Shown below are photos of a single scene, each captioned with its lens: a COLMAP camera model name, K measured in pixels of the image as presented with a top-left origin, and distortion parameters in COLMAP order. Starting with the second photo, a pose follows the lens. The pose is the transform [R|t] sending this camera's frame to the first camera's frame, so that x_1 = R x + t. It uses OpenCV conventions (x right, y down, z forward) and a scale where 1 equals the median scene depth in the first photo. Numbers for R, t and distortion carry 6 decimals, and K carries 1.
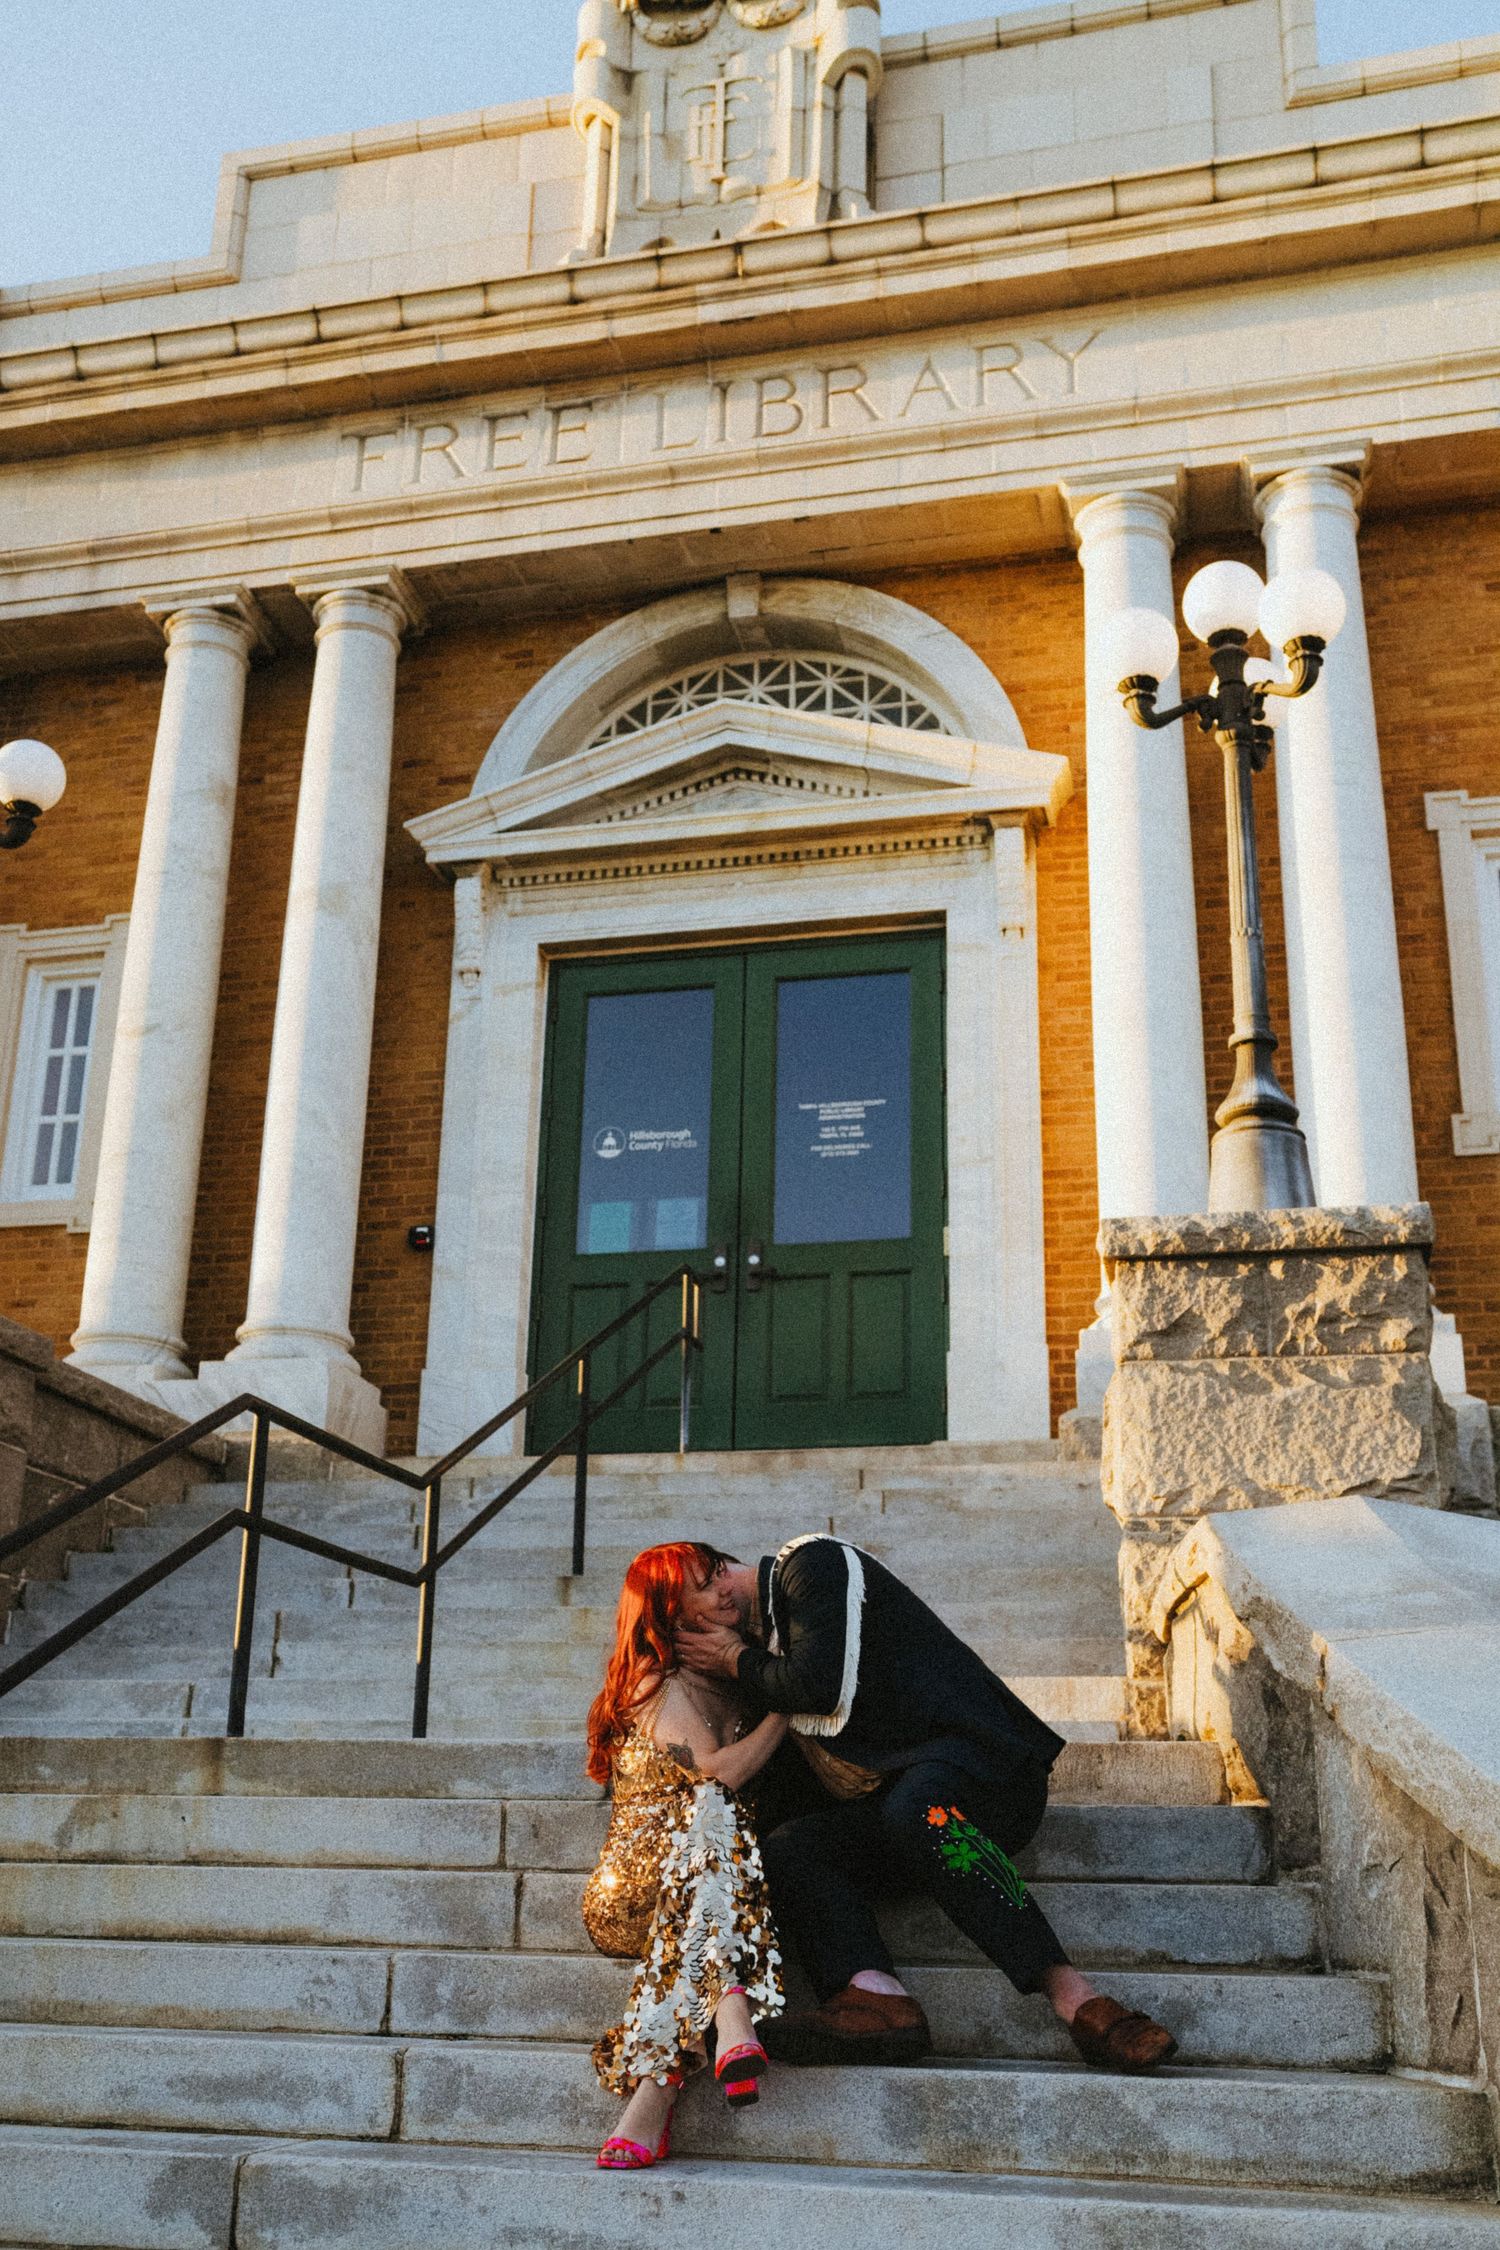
lens RADIAL K [[2269.1, 0, 749.3], [0, 2269.1, 1131.7], [0, 0, 1]] dist [-0.058313, 0.164573]
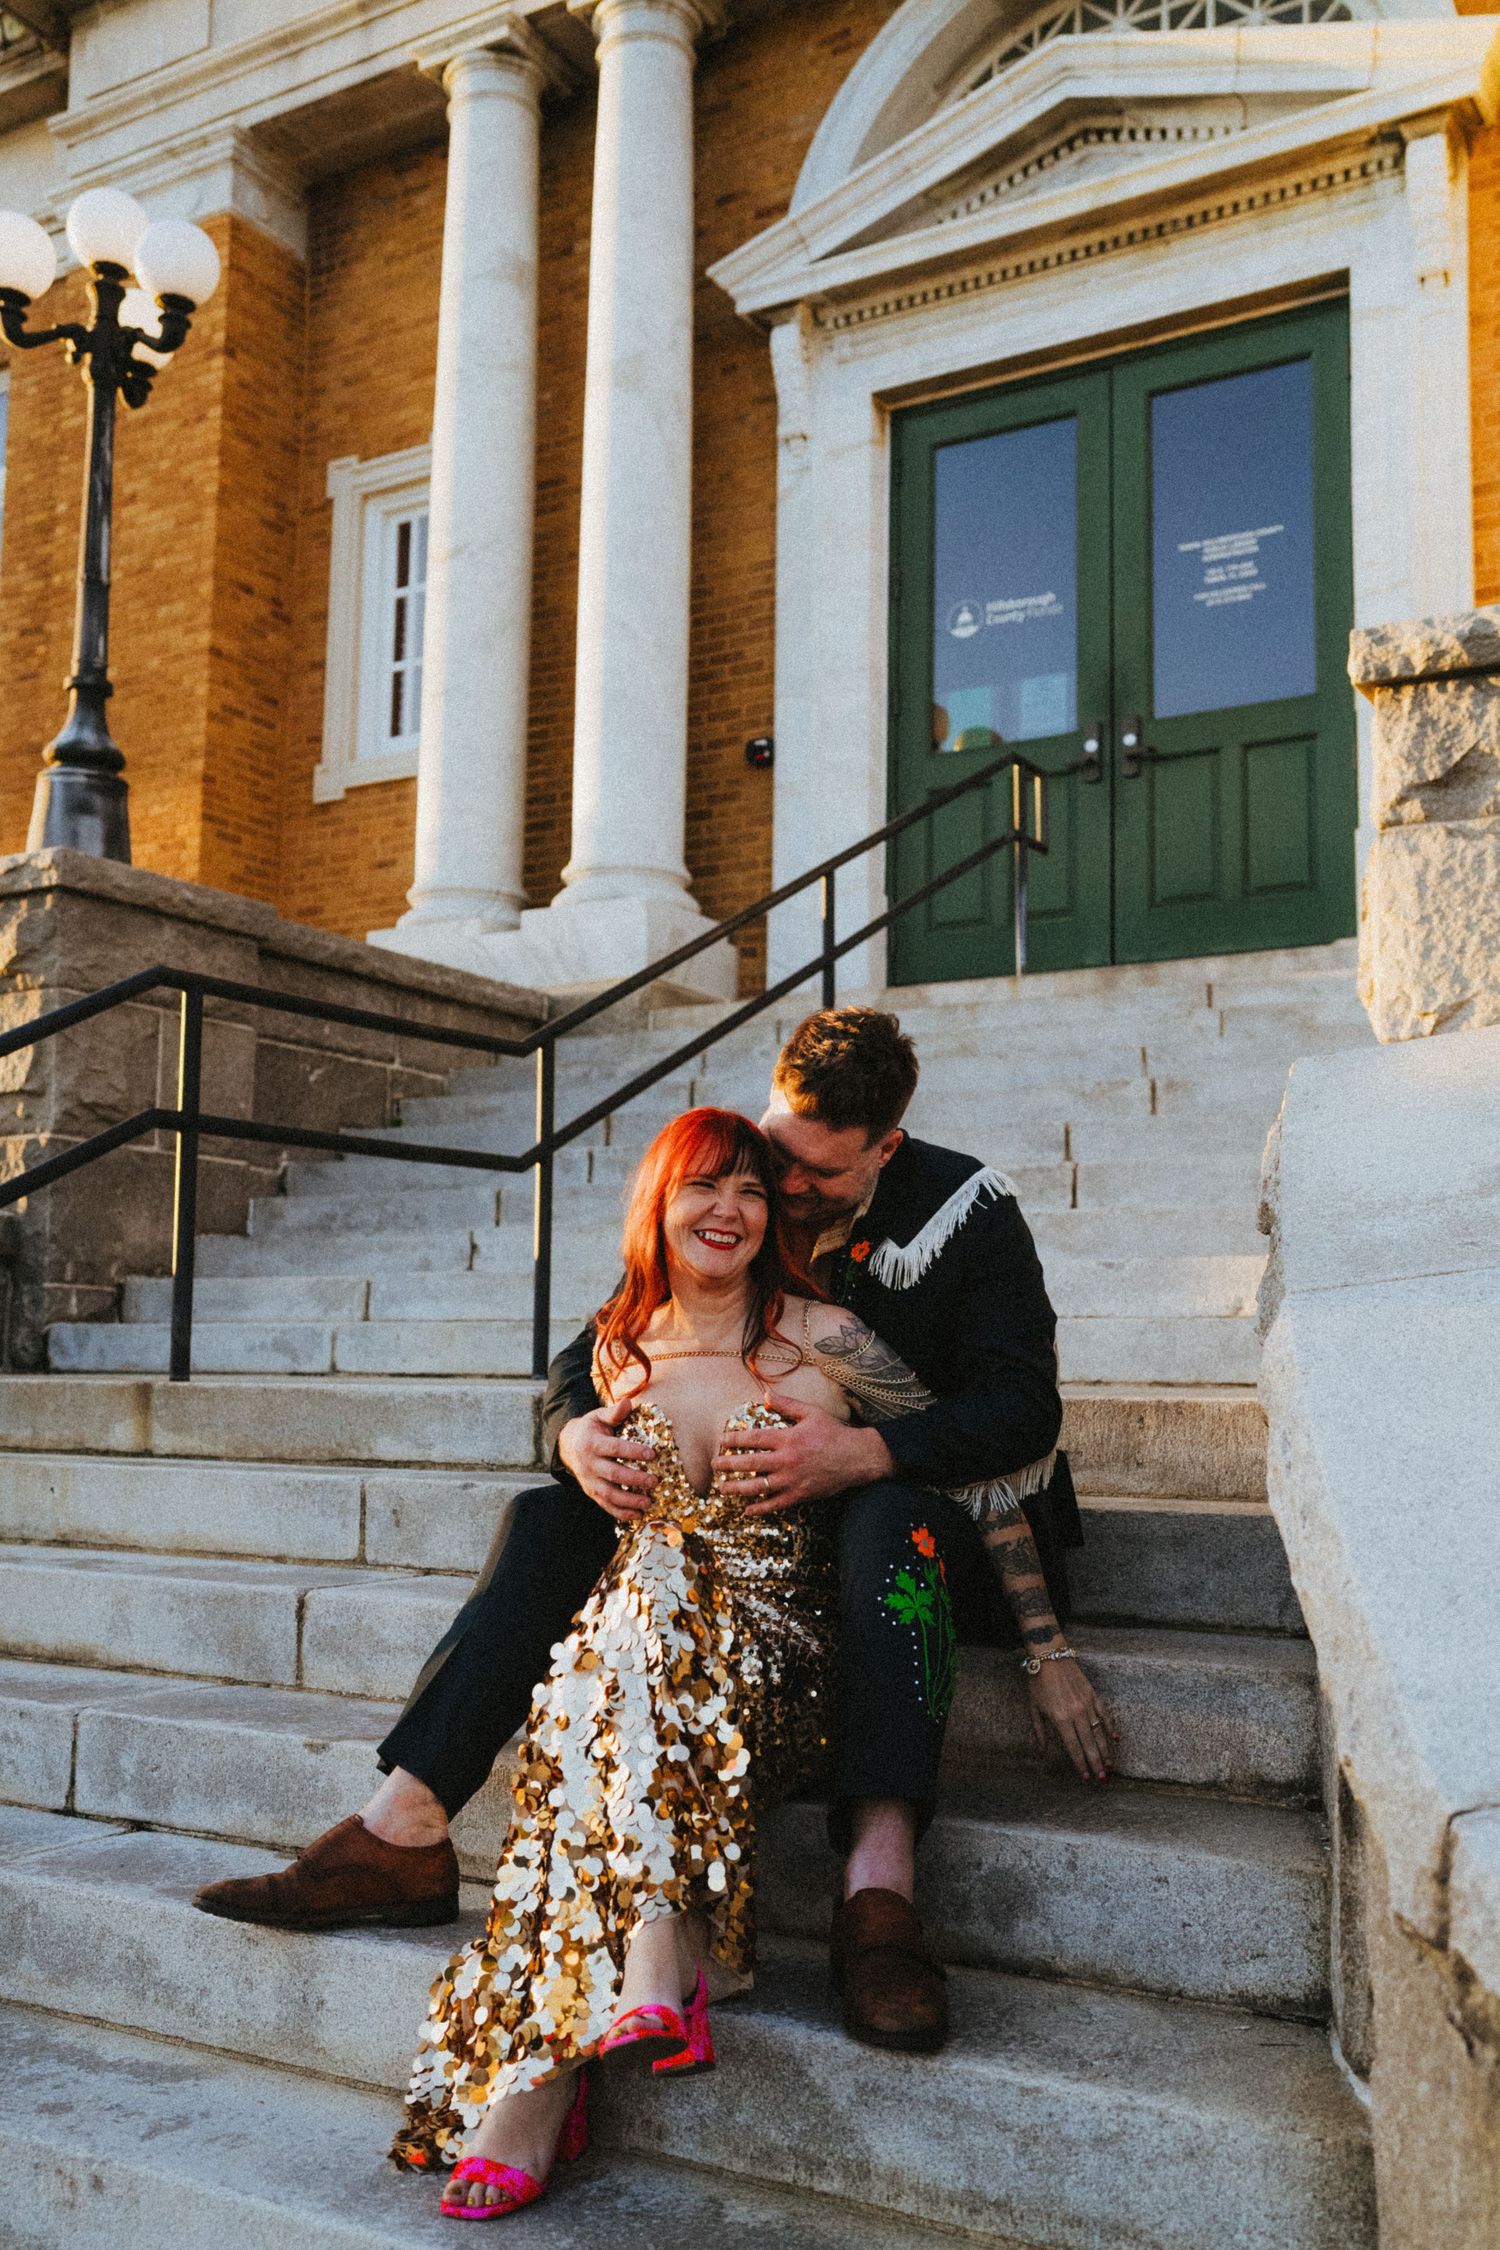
lens RADIAL K [[2208.2, 0, 744.4], [0, 2208.2, 1123.9], [0, 0, 1]] dist [-0.053946, 0.188819]
pose [[0.949516, -0.046457, -0.310259, 0.111772], [0.110769, 0.974923, 0.193015, 0.021538], [0.293512, -0.217638, 0.930851, 0.163070]]
